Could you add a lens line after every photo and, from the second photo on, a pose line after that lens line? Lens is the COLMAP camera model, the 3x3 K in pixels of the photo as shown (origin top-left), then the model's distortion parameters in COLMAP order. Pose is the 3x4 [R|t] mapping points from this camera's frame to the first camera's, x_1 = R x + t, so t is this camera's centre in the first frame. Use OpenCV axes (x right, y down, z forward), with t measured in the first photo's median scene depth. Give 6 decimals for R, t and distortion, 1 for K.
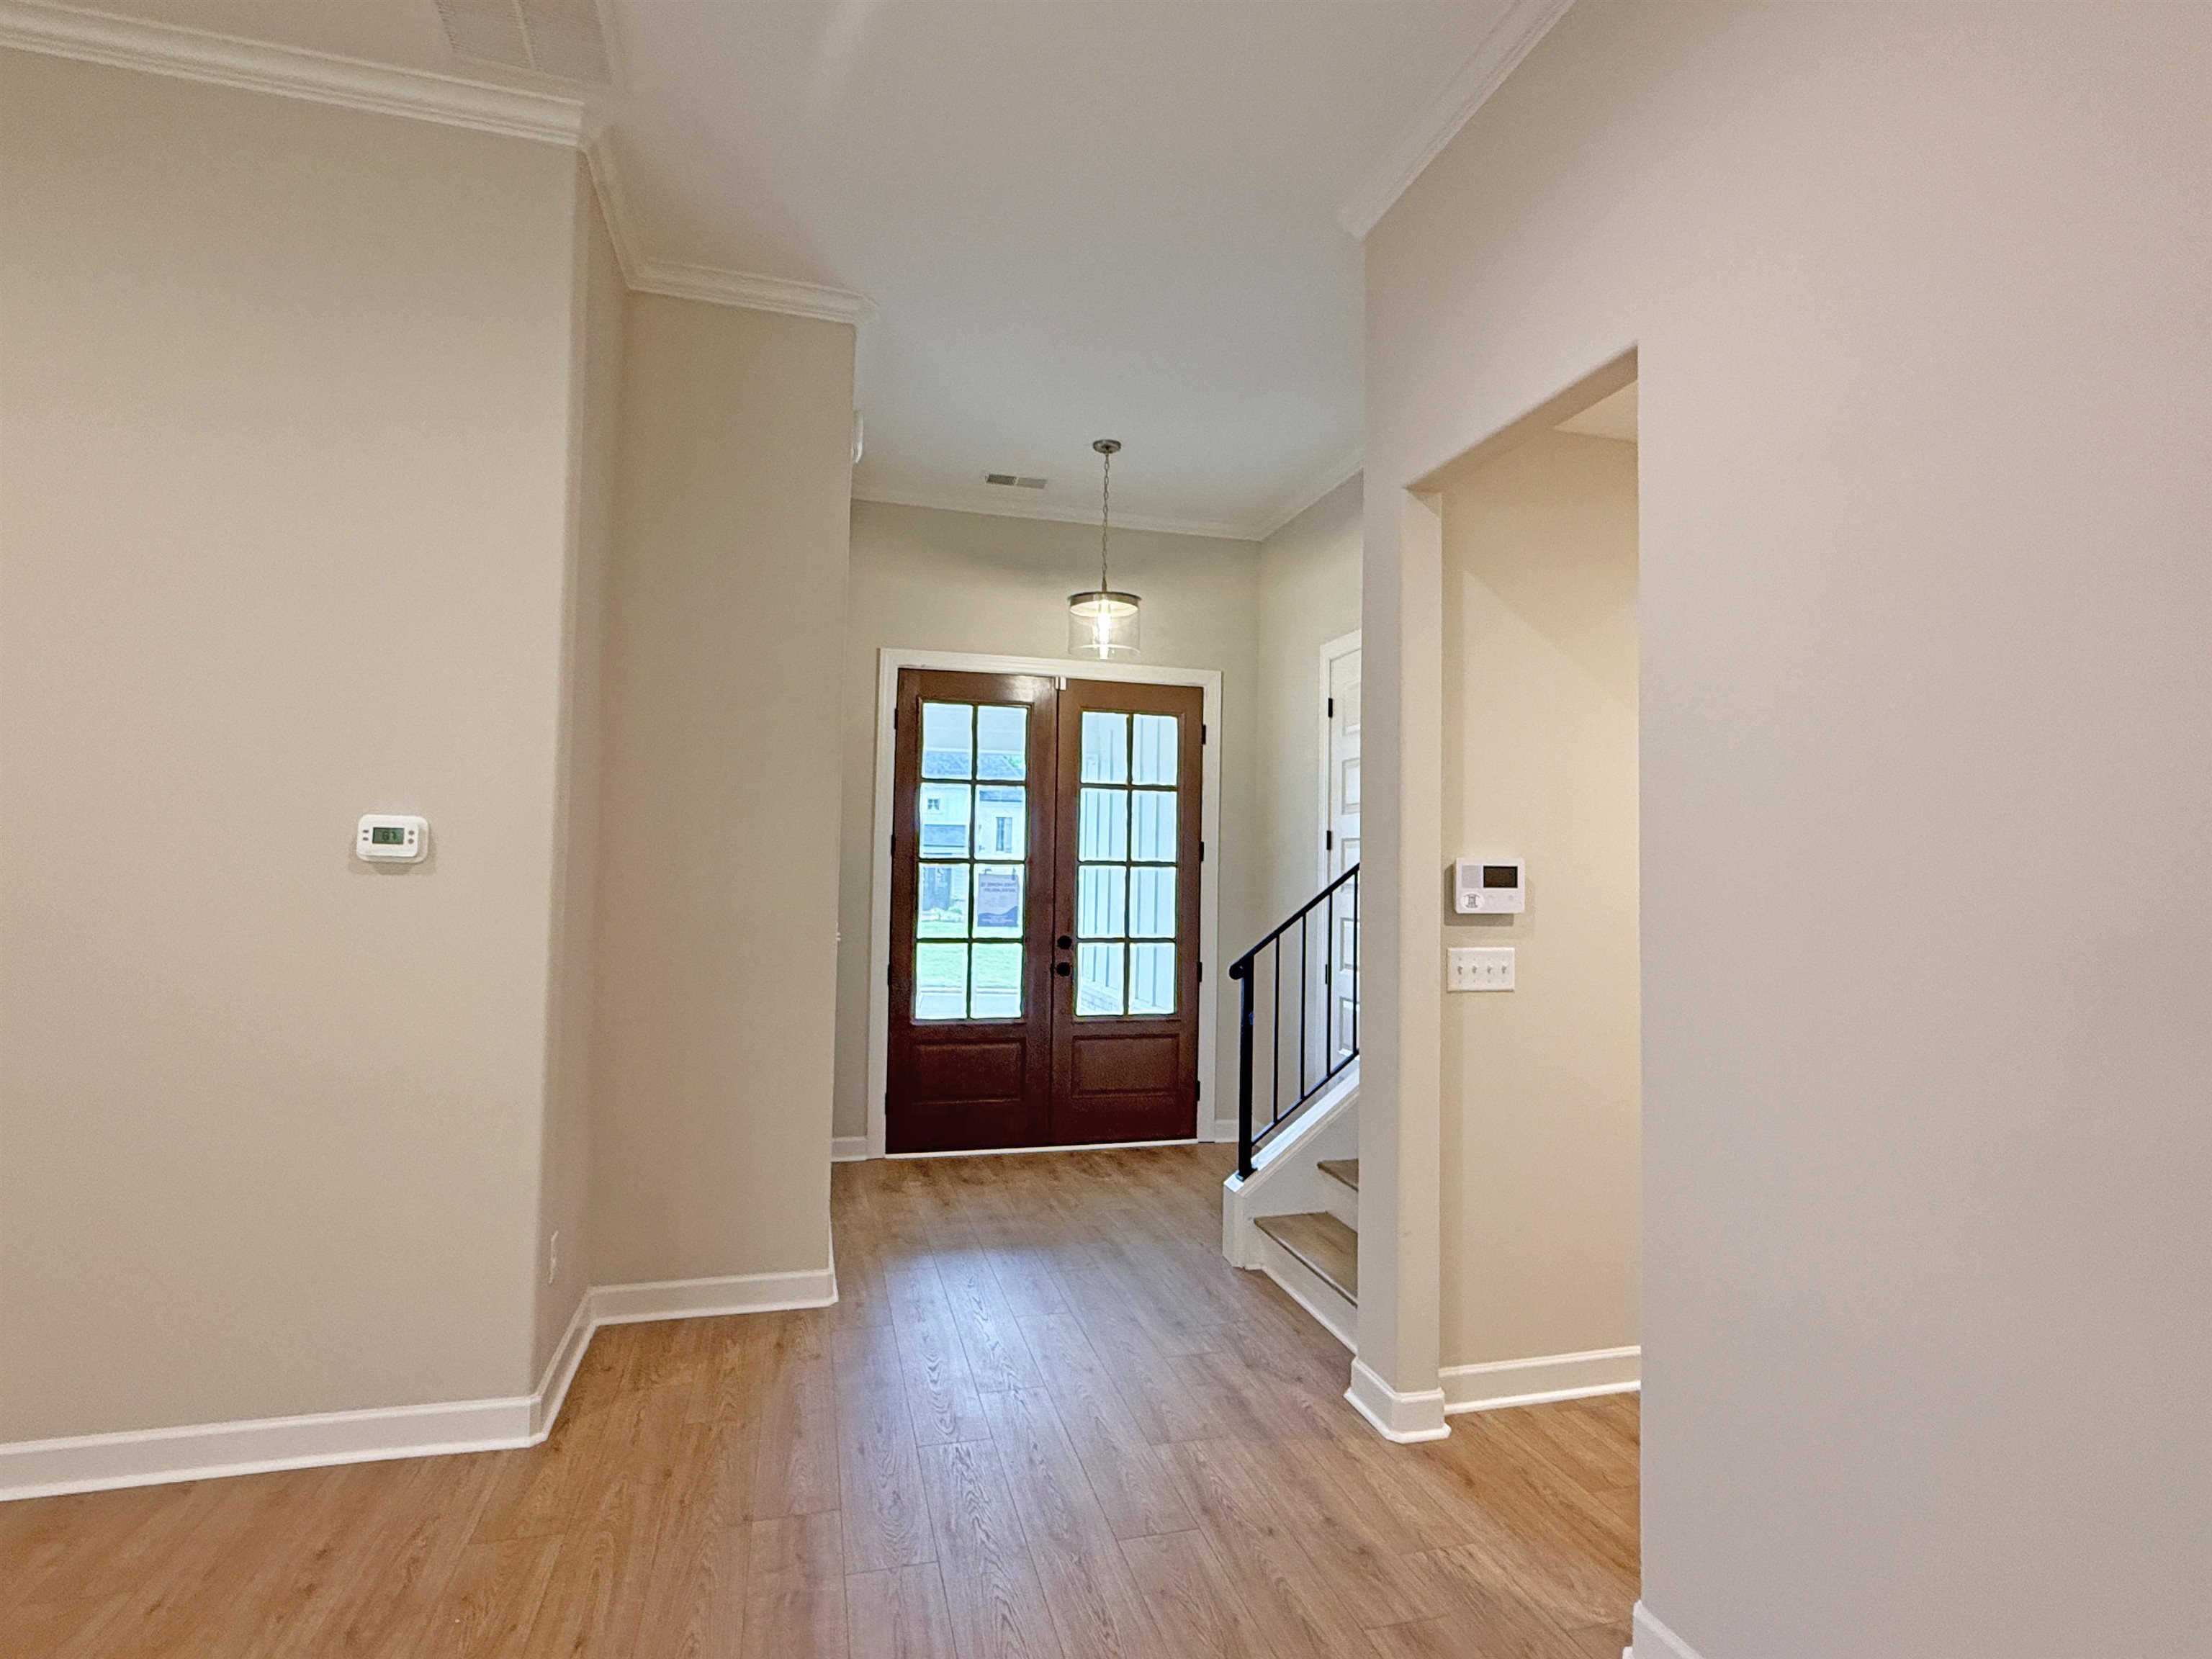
lens RADIAL K [[1104.2, 0, 1095.1], [0, 1104.2, 830.1], [0, 0, 1]] dist [-0.006946, -0.000469]
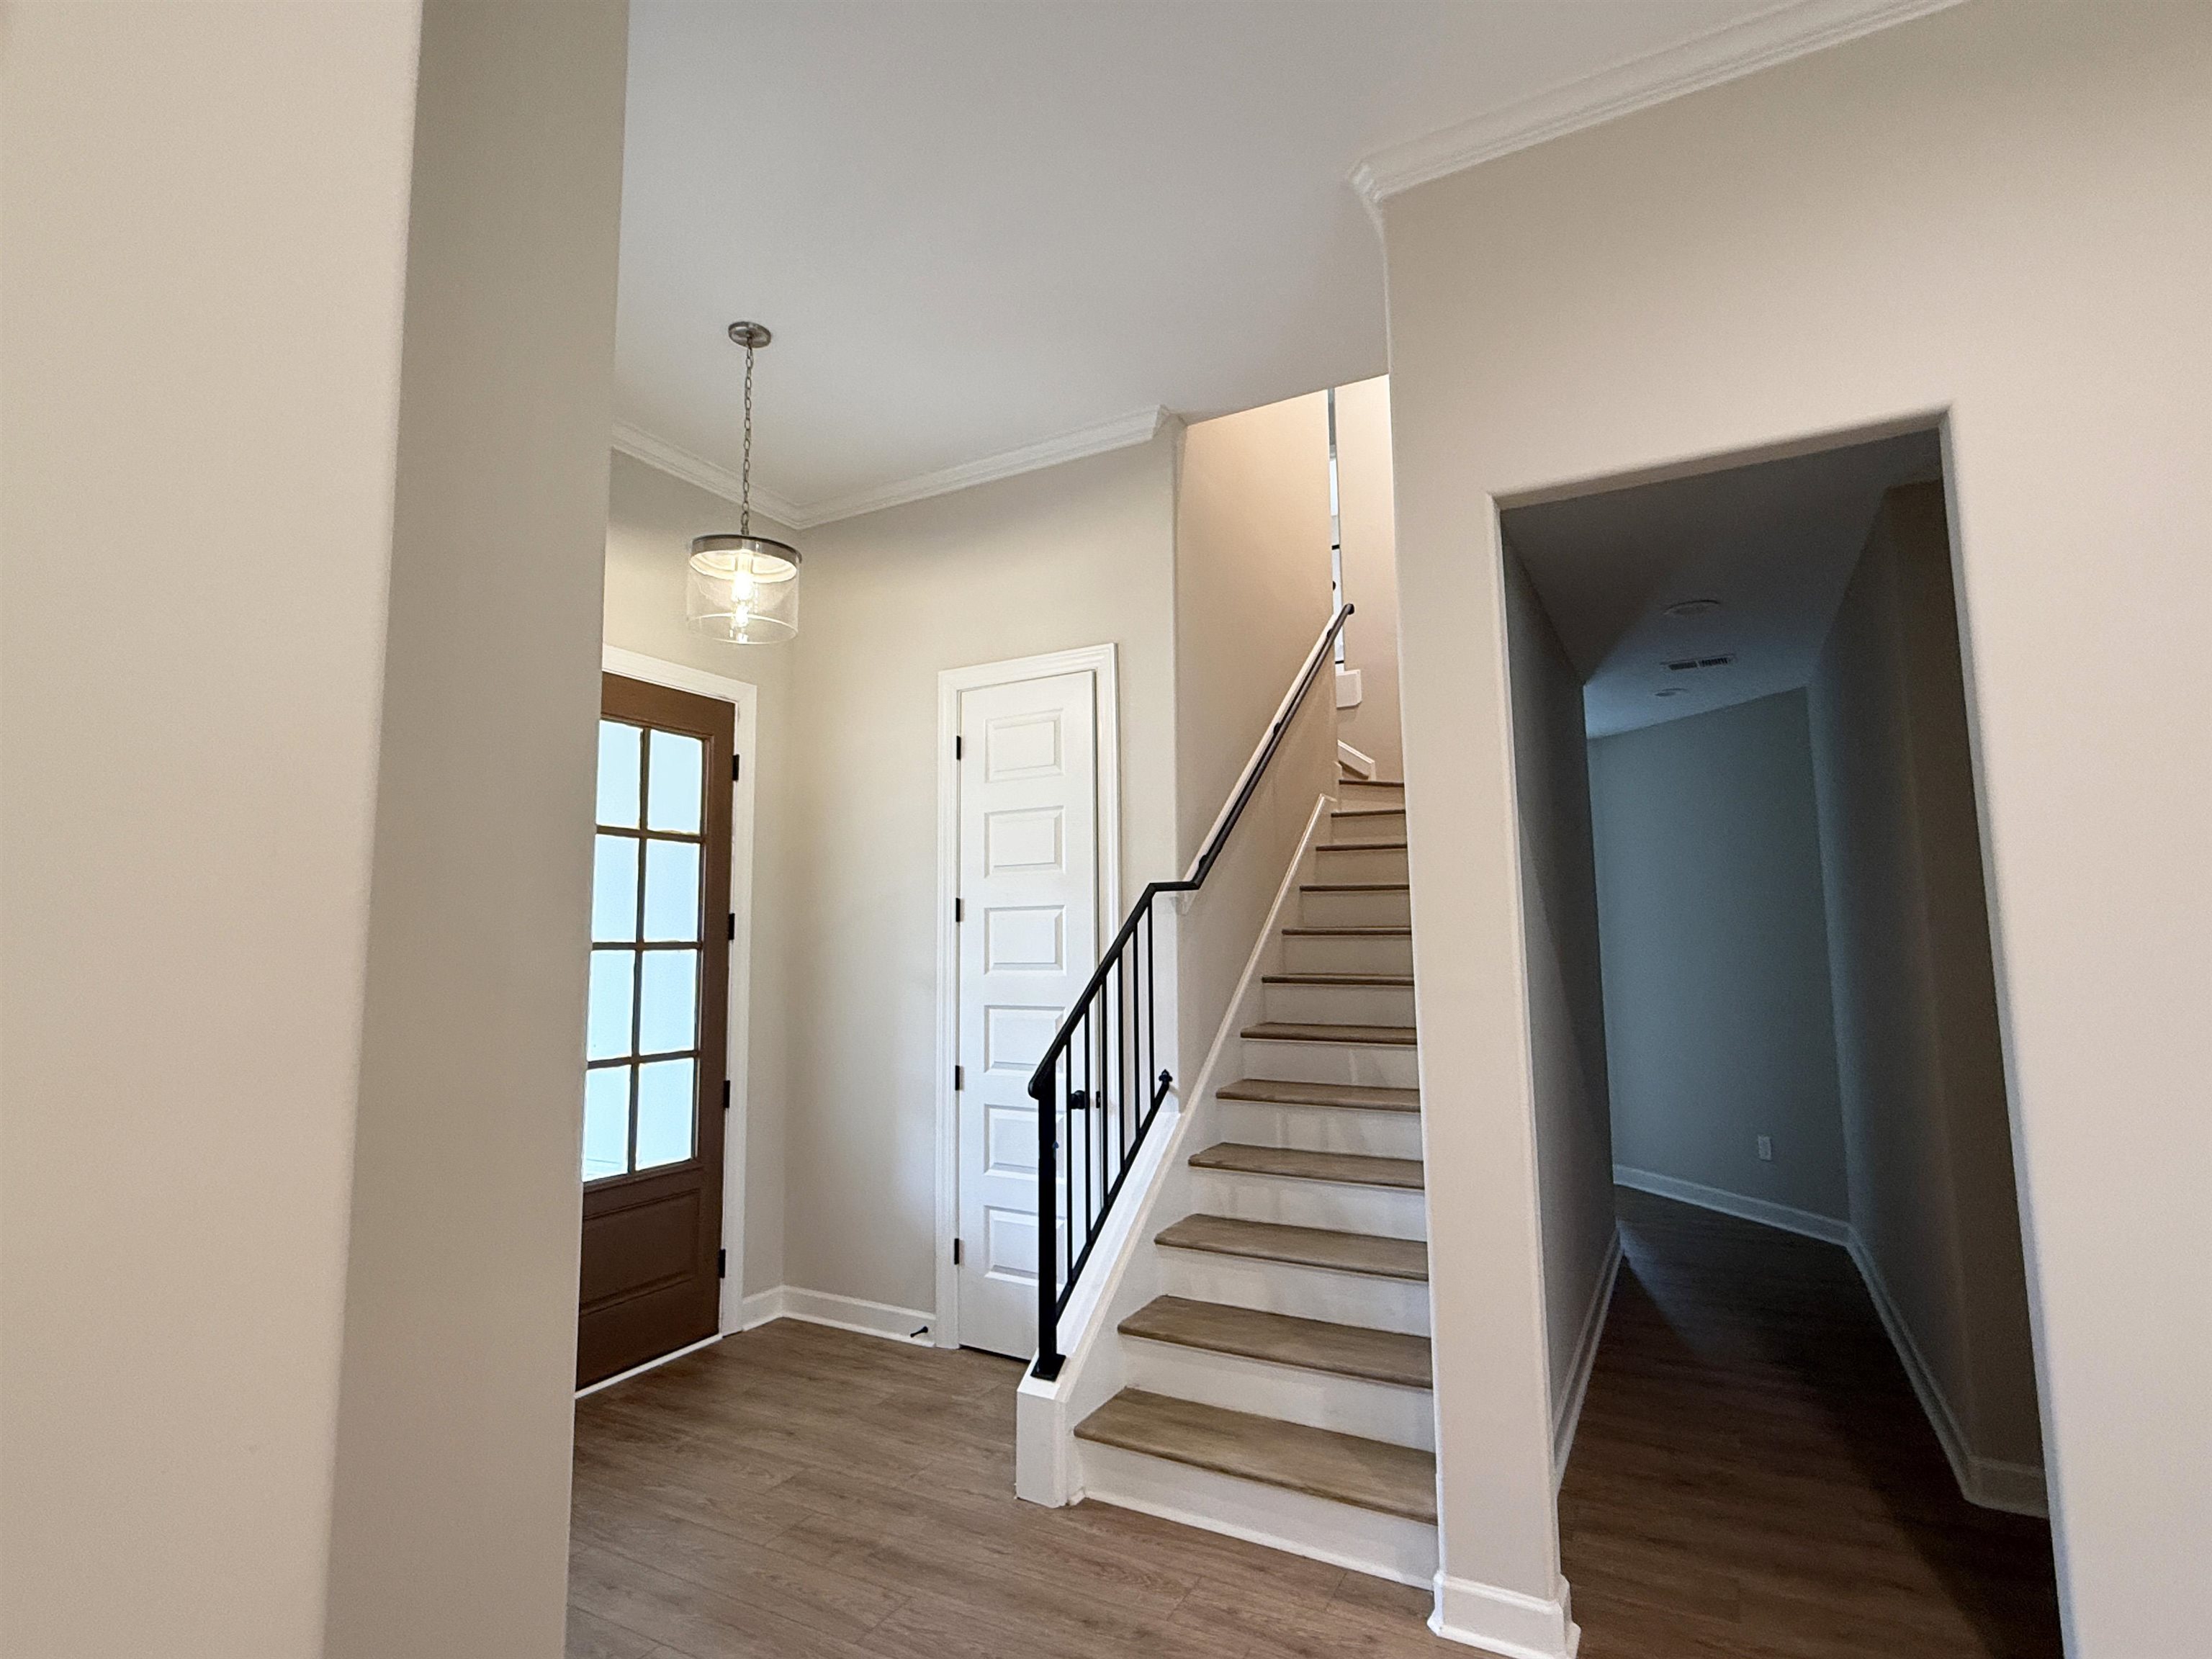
lens RADIAL K [[1104.2, 0, 1107.8], [0, 1104.2, 831.0], [0, 0, 1]] dist [-0.006946, -0.000469]
pose [[0.685970, 0.049684, 0.725932, -0.266996], [-0.002004, 0.997791, -0.066396, 0.004159], [-0.727627, 0.044091, 0.684554, 0.321106]]
